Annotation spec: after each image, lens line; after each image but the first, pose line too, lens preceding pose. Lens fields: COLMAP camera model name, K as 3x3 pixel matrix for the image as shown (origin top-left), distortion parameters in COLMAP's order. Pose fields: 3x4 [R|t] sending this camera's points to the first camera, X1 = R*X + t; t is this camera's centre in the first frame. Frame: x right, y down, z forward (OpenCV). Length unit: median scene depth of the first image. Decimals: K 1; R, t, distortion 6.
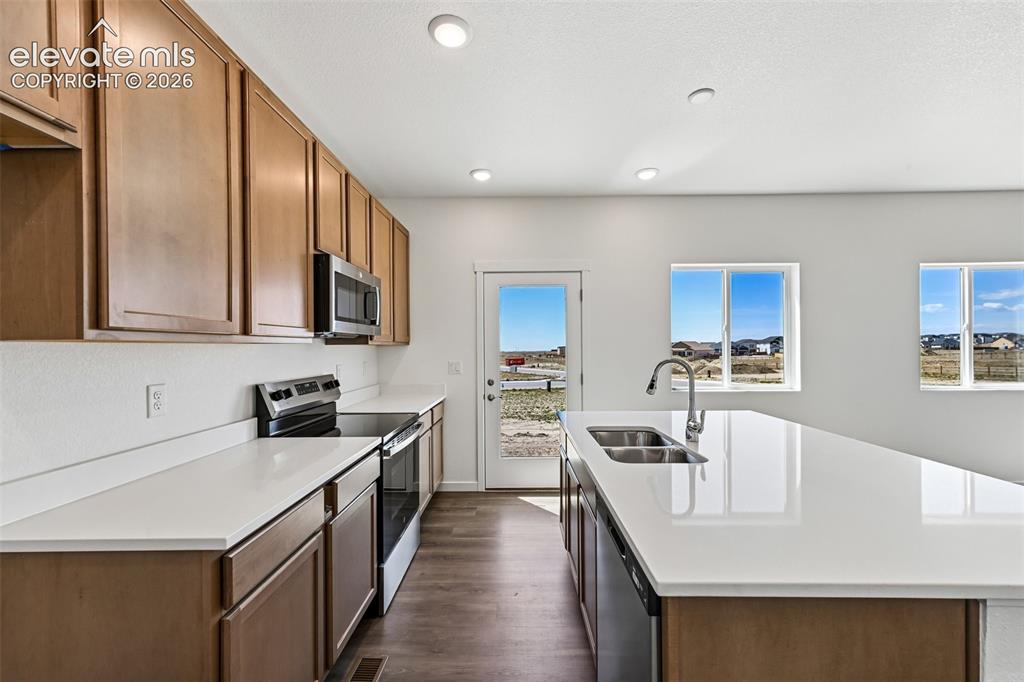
lens RADIAL K [[403.1, 0, 514.0], [0, 403.1, 346.5], [0, 0, 1]] dist [0.002061, 0.000247]
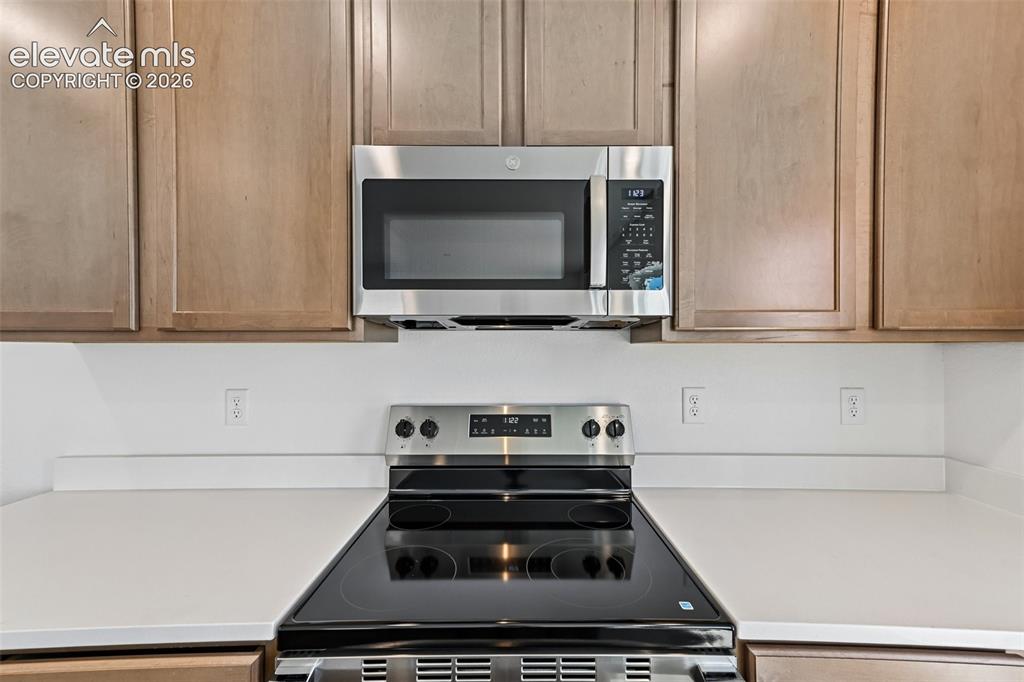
lens RADIAL K [[384.9, 0, 512.0], [0, 384.9, 341.0], [0, 0, 1]] dist [0.017698, 0.000090]
pose [[0.008255, -0.013012, -0.999881, -0.008502], [-0.001210, 0.999914, -0.013022, -0.000540], [0.999965, 0.001318, 0.008239, 0.638017]]
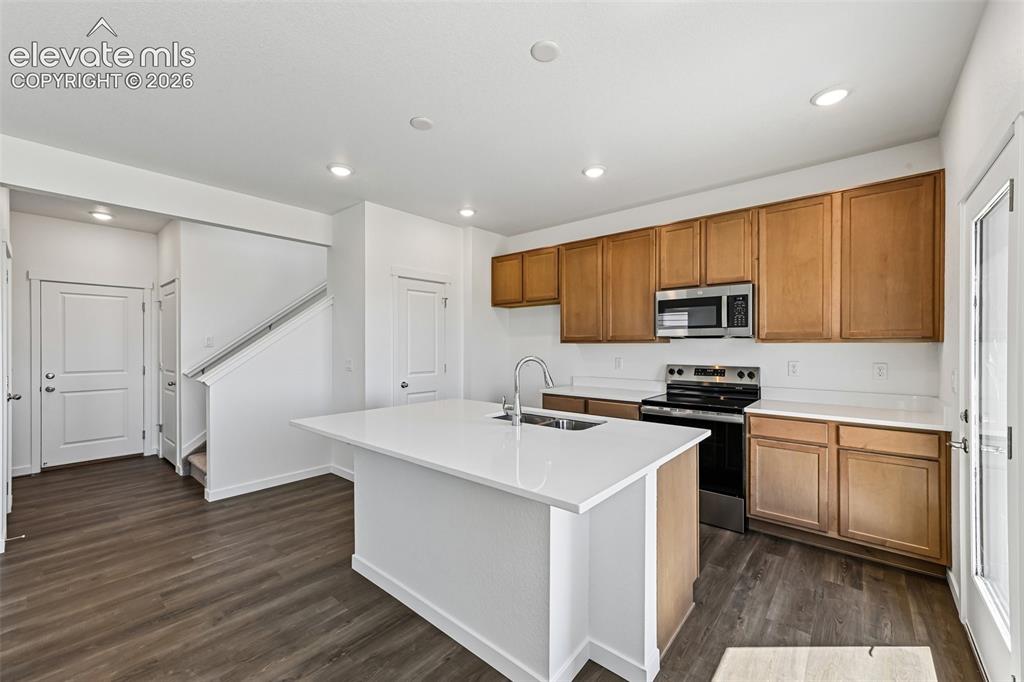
lens RADIAL K [[403.1, 0, 514.0], [0, 403.1, 346.5], [0, 0, 1]] dist [0.002061, 0.000247]
pose [[-0.640666, 0.005146, -0.767803, 0.699616], [0.000803, 0.999981, 0.006032, -0.001245], [0.767820, 0.003248, -0.640658, 0.895479]]
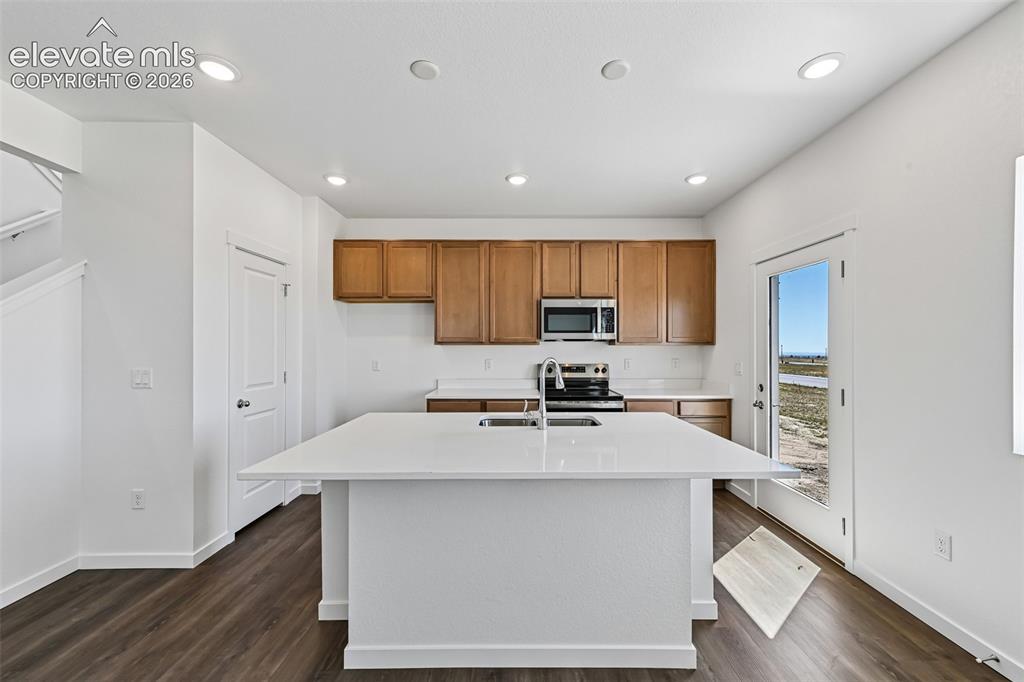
lens RADIAL K [[403.1, 0, 514.0], [0, 403.1, 346.5], [0, 0, 1]] dist [0.002061, 0.000247]
pose [[0.009273, 0.000227, -0.999957, 0.820316], [-0.001746, 0.999998, 0.000211, 0.000547], [0.999955, 0.001744, 0.009274, 0.458005]]
